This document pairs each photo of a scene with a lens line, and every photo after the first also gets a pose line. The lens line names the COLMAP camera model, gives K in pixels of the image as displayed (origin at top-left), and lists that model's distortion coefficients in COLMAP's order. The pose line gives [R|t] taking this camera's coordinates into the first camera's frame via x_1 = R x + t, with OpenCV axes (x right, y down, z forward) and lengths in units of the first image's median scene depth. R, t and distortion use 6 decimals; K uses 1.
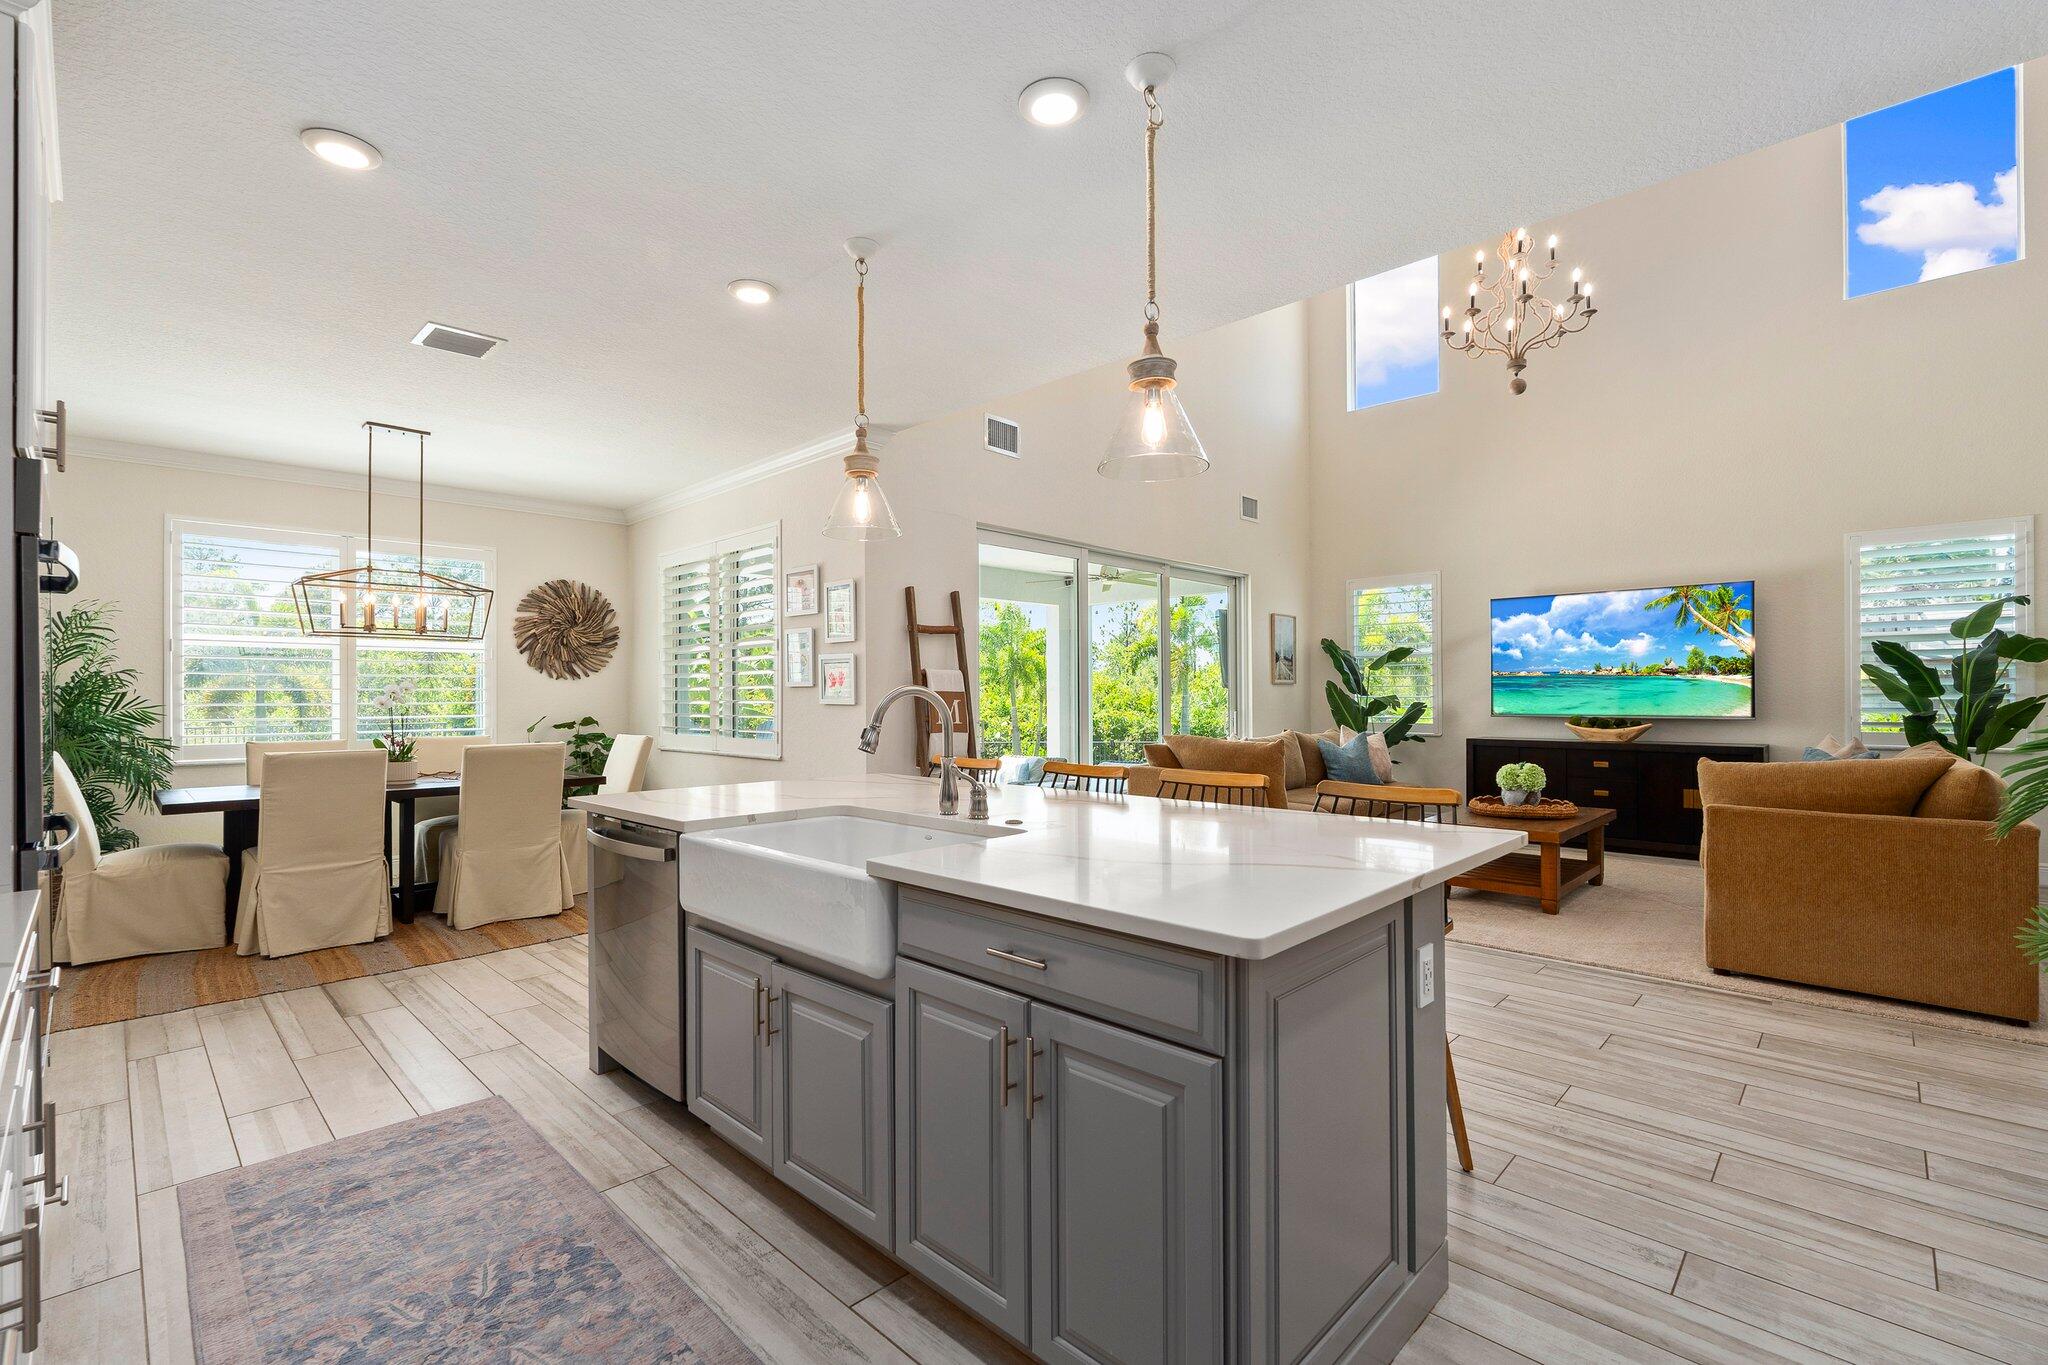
lens RADIAL K [[892.9, 0, 1017.3], [0, 892.9, 688.1], [0, 0, 1]] dist [-0.006225, 0.000309]
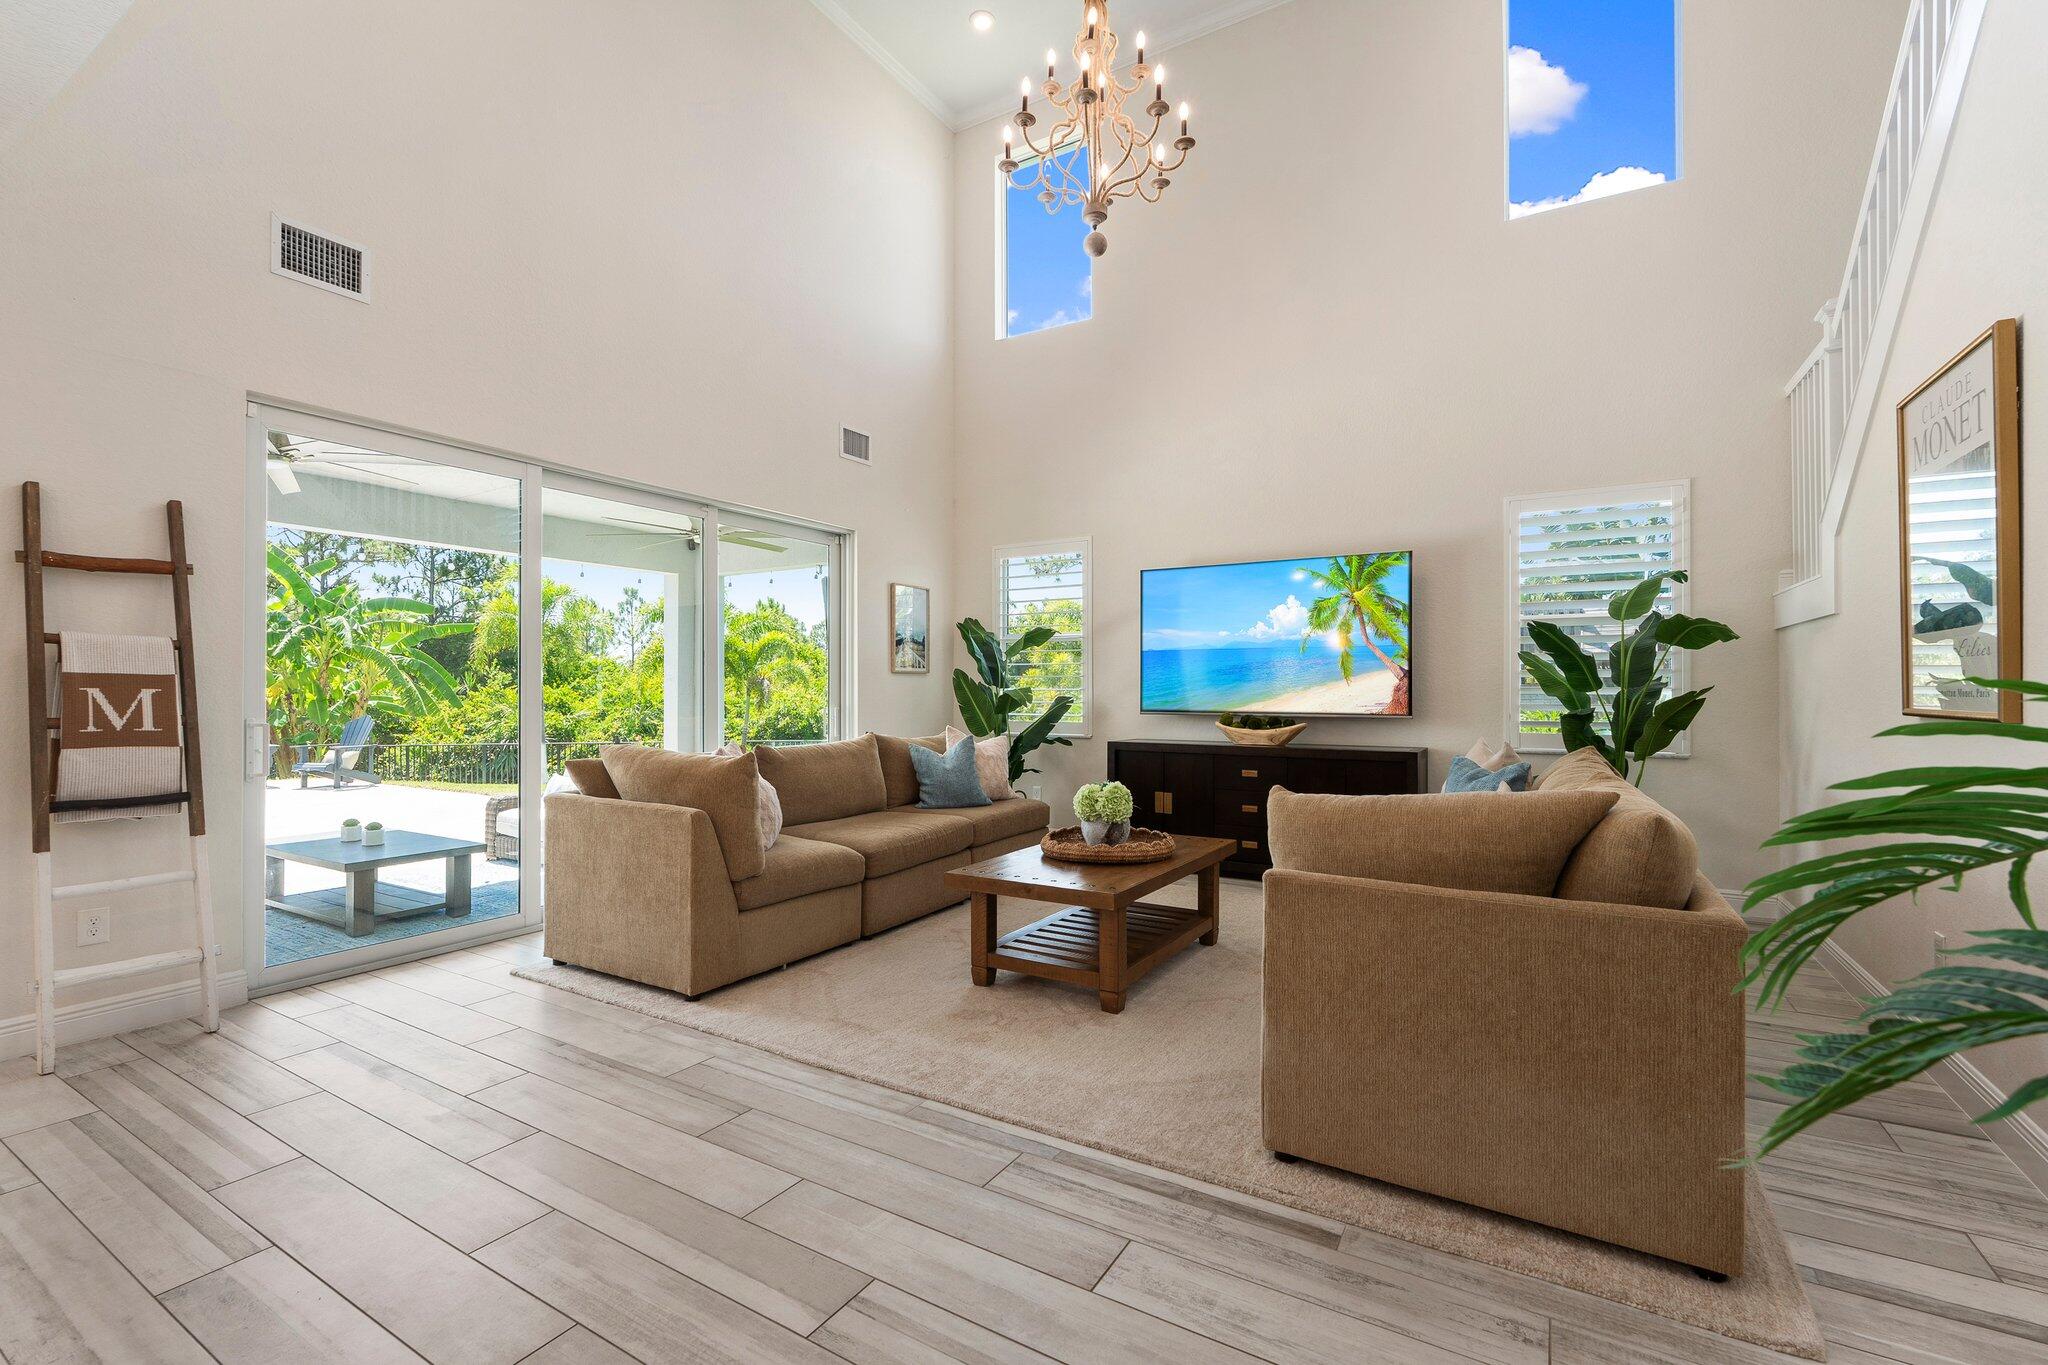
lens RADIAL K [[891.1, 0, 1016.6], [0, 891.1, 682.0], [0, 0, 1]] dist [-0.004938, 0.000166]
pose [[0.974564, 0.006310, 0.224022, 0.366030], [-0.006183, 0.999980, -0.001268, 0.006367], [-0.224026, -0.000149, 0.974583, 0.351481]]
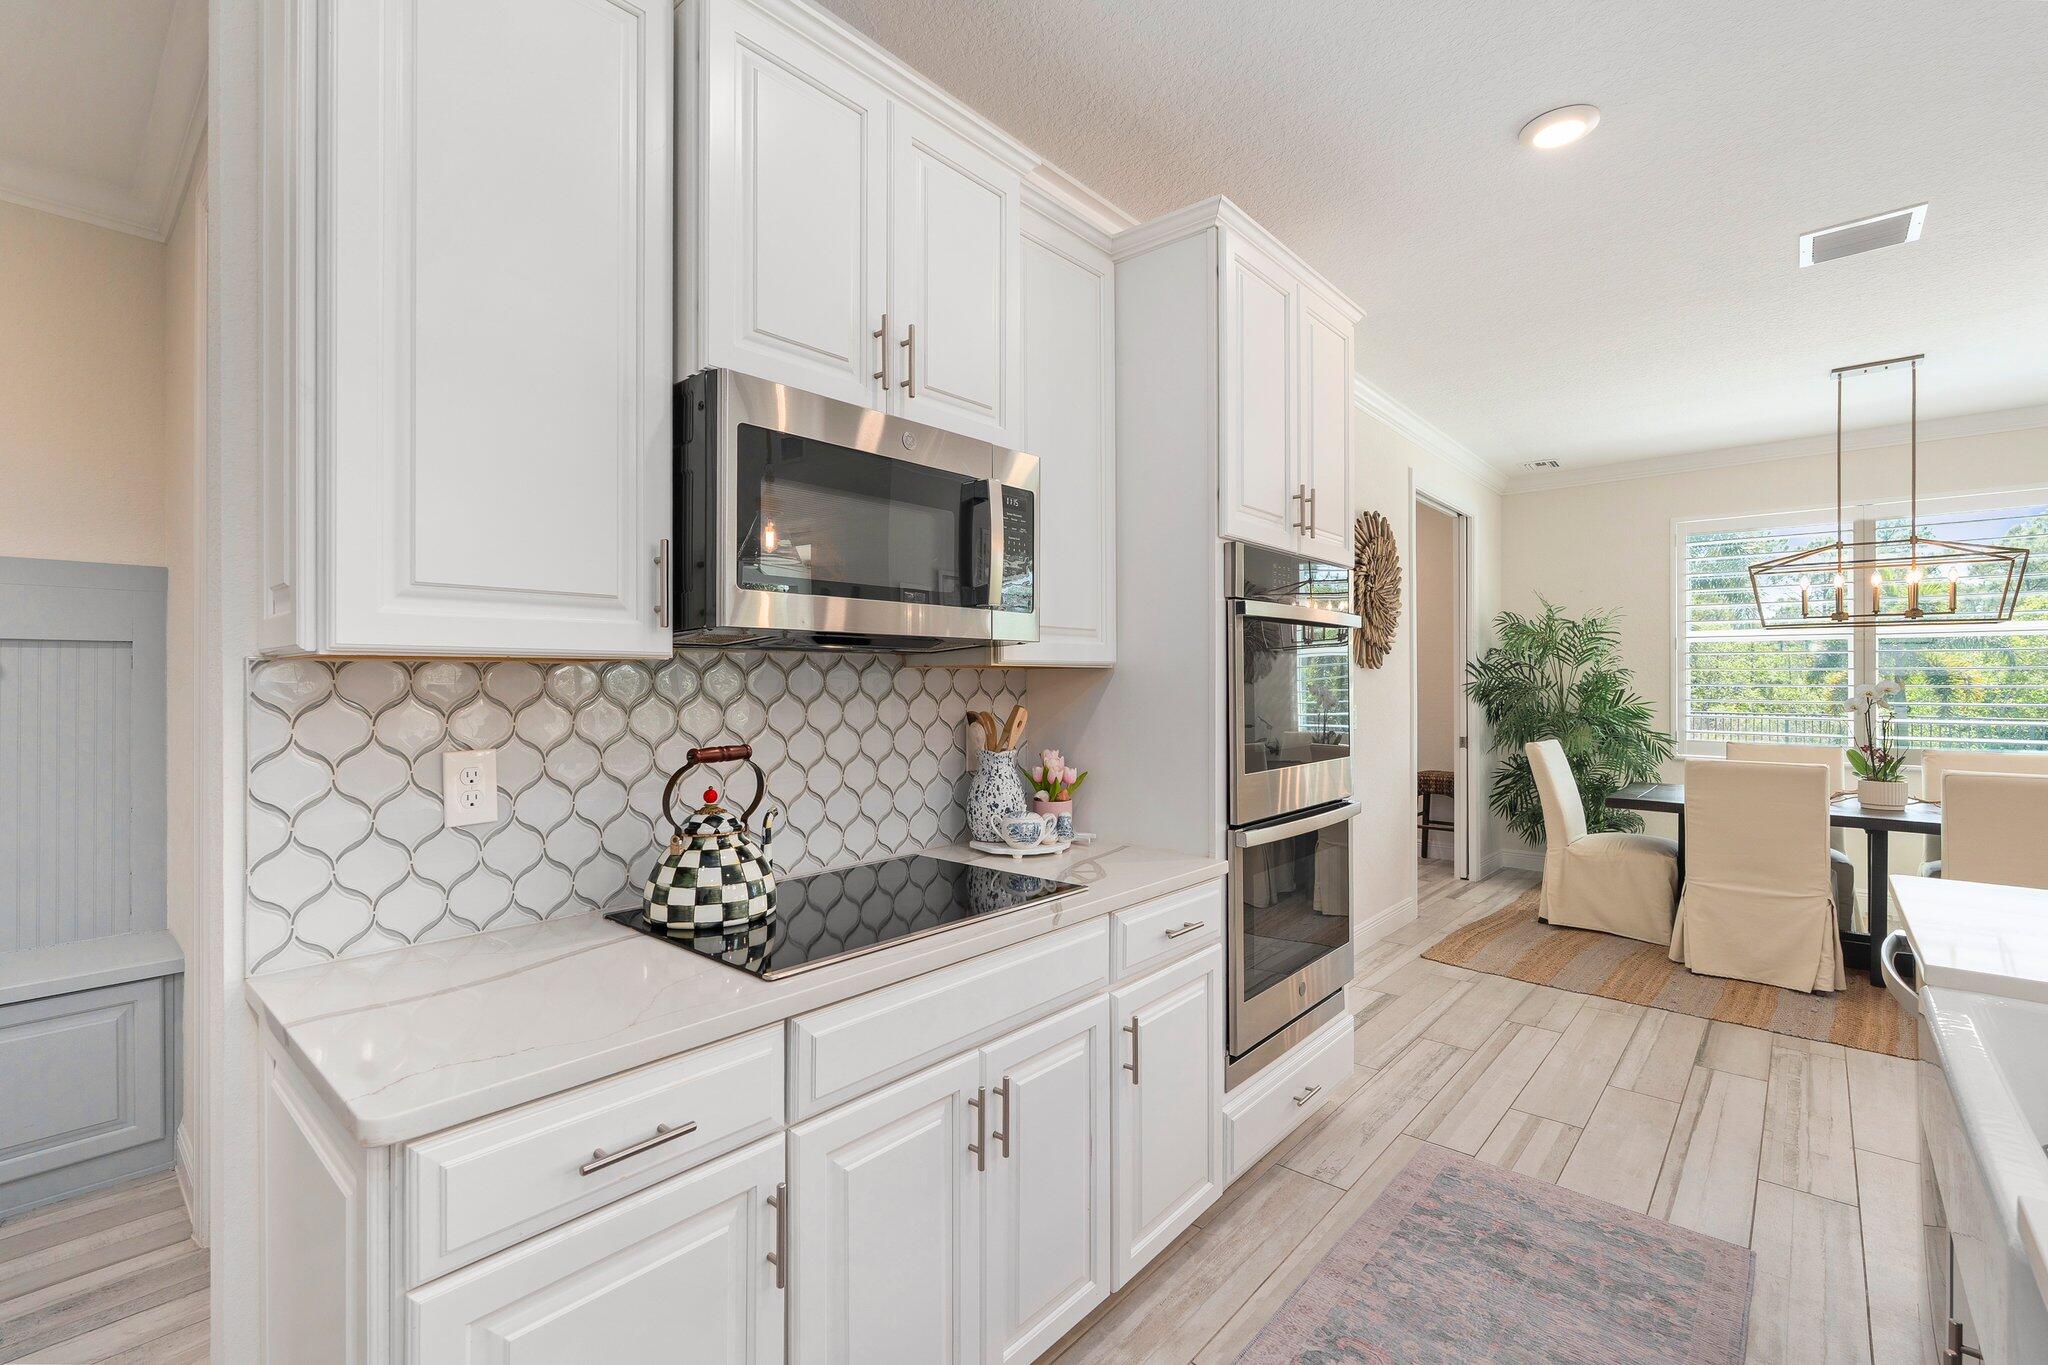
lens RADIAL K [[903.0, 0, 1017.2], [0, 903.0, 678.3], [0, 0, 1]] dist [-0.001972, 0.000229]
pose [[0.045612, 0.002282, -0.998957, 0.078911], [0.008344, 0.999962, 0.002666, -0.017781], [0.998924, -0.008457, 0.045591, 0.186963]]
